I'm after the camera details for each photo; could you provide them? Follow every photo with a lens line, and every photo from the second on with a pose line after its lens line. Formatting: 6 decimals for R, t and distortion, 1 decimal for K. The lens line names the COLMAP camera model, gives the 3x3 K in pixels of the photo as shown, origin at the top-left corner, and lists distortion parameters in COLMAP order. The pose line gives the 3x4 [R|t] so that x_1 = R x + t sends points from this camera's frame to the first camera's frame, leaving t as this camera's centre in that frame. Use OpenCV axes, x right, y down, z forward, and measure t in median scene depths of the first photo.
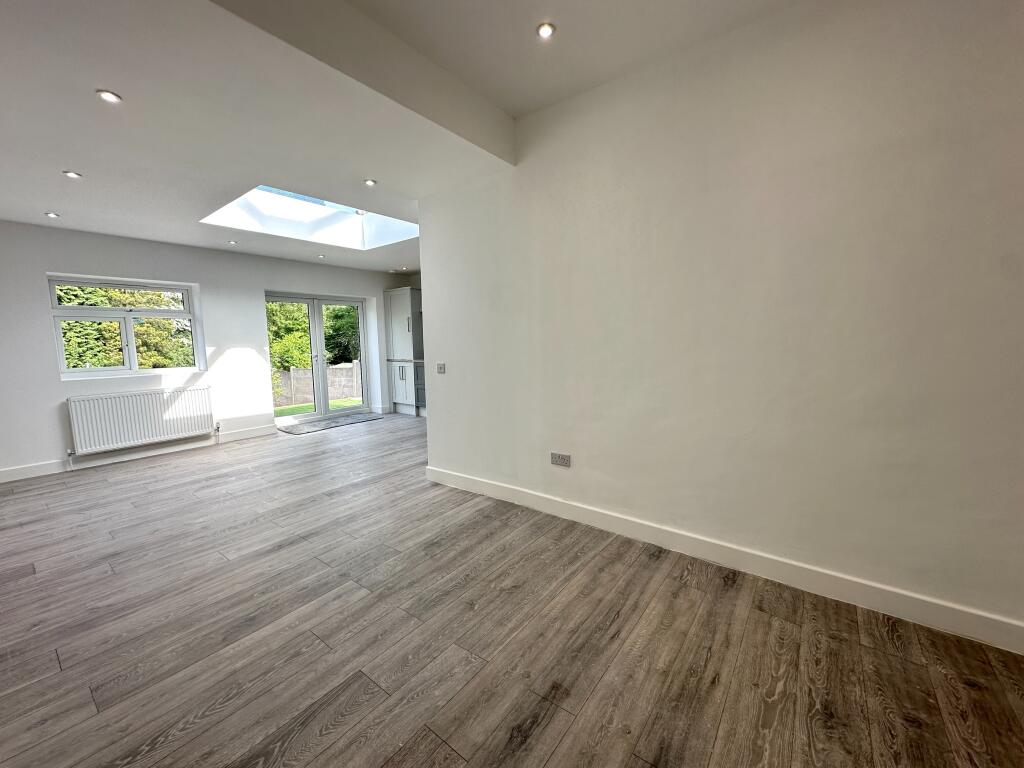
lens RADIAL K [[410.7, 0, 512.8], [0, 410.7, 383.2], [0, 0, 1]] dist [-0.000342, 0.000411]
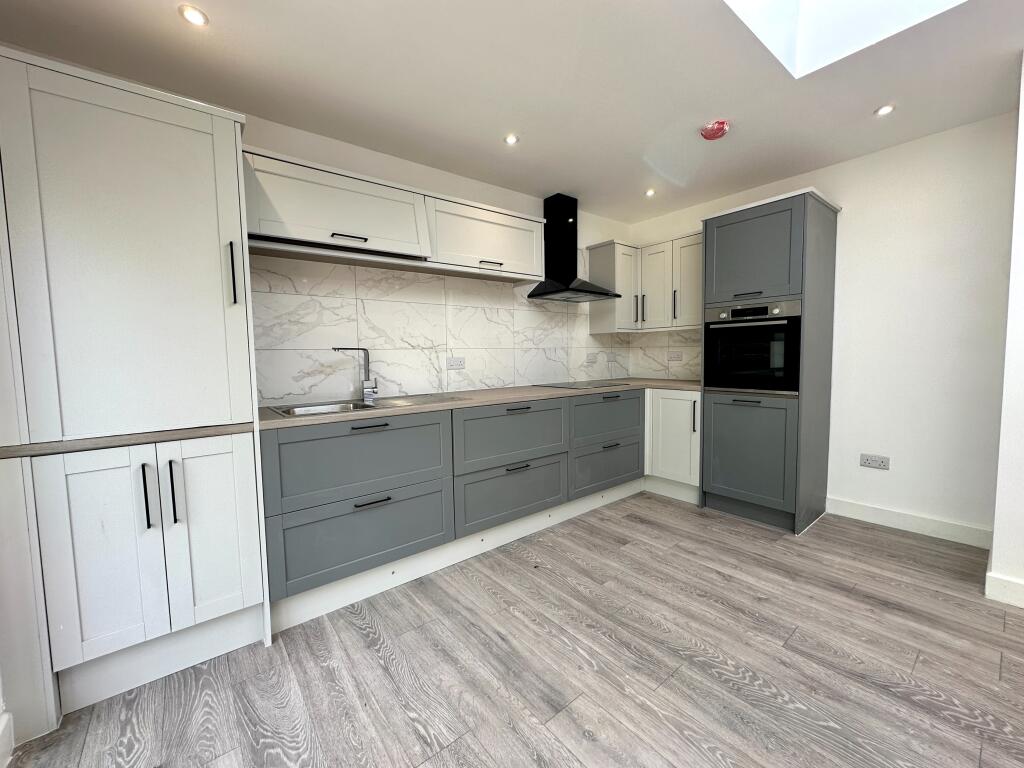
lens RADIAL K [[410.7, 0, 512.8], [0, 410.7, 383.2], [0, 0, 1]] dist [-0.000342, 0.000411]
pose [[0.233285, -0.056381, 0.970772, -0.567325], [0.122917, 0.992020, 0.028077, -0.086405], [-0.964608, 0.112774, 0.238354, 1.016379]]
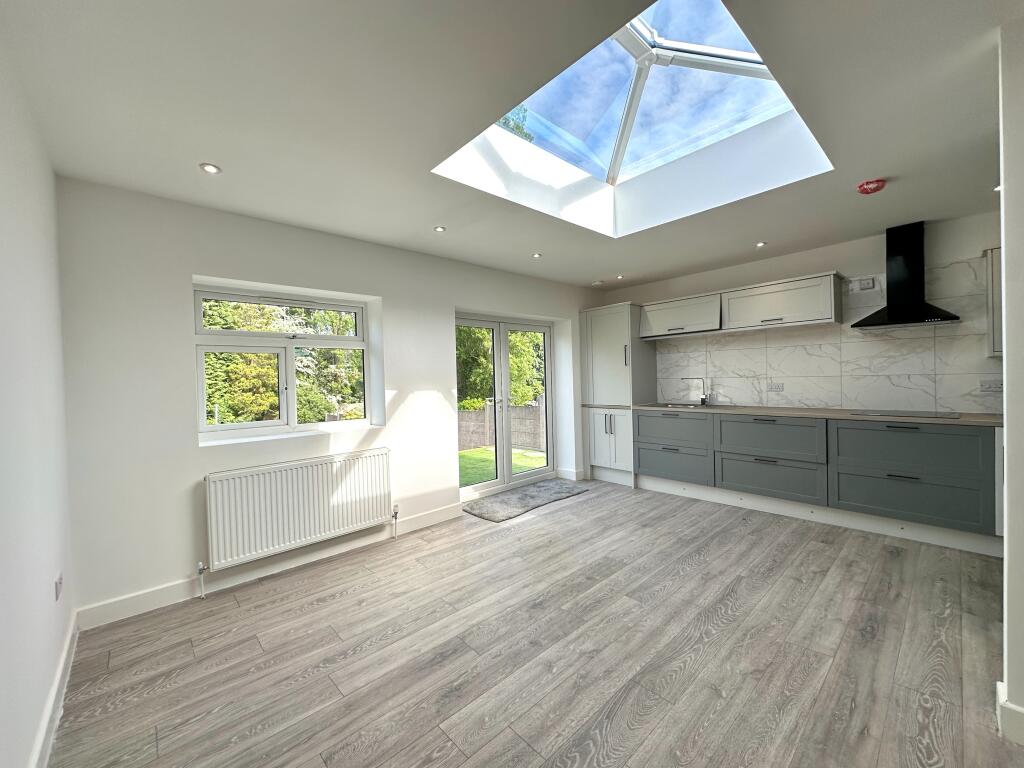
lens RADIAL K [[410.7, 0, 512.8], [0, 410.7, 383.2], [0, 0, 1]] dist [-0.000342, 0.000411]
pose [[0.985656, -0.007536, -0.168596, -0.414330], [-0.008195, 0.995686, -0.092421, -0.037670], [0.168565, 0.092477, 0.981343, 0.363687]]
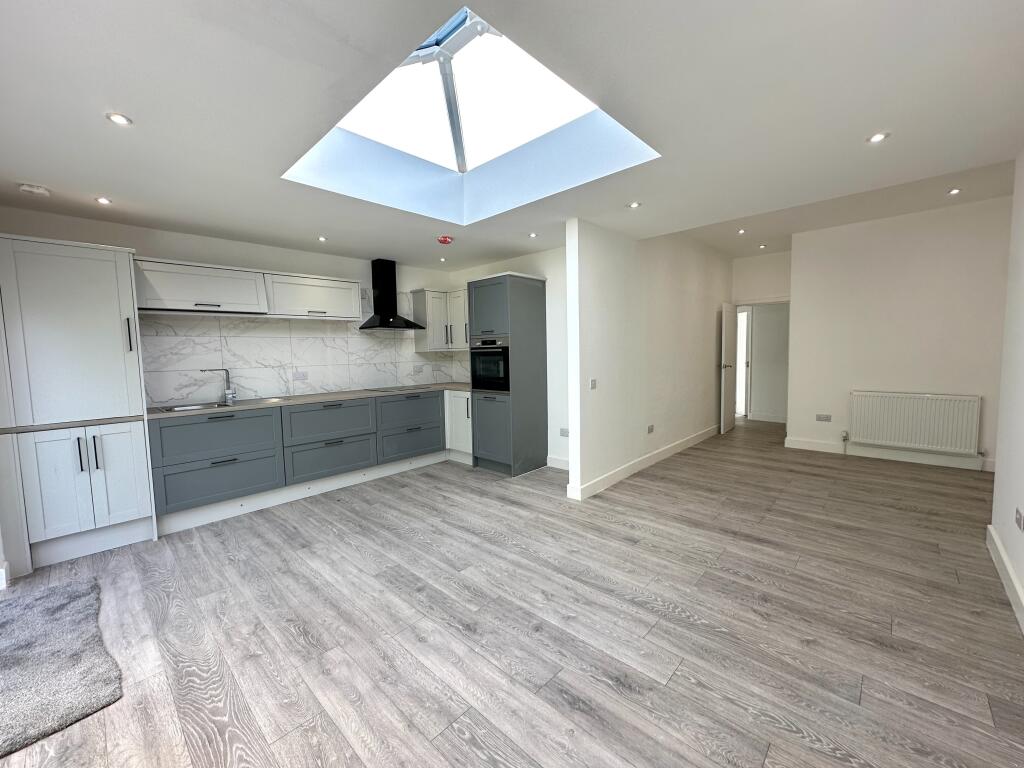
lens RADIAL K [[410.7, 0, 512.8], [0, 410.7, 383.2], [0, 0, 1]] dist [-0.000342, 0.000411]
pose [[0.098550, -0.062624, 0.993160, -0.821864], [0.131171, 0.990127, 0.049417, -0.077396], [-0.986449, 0.125404, 0.105792, 0.716042]]
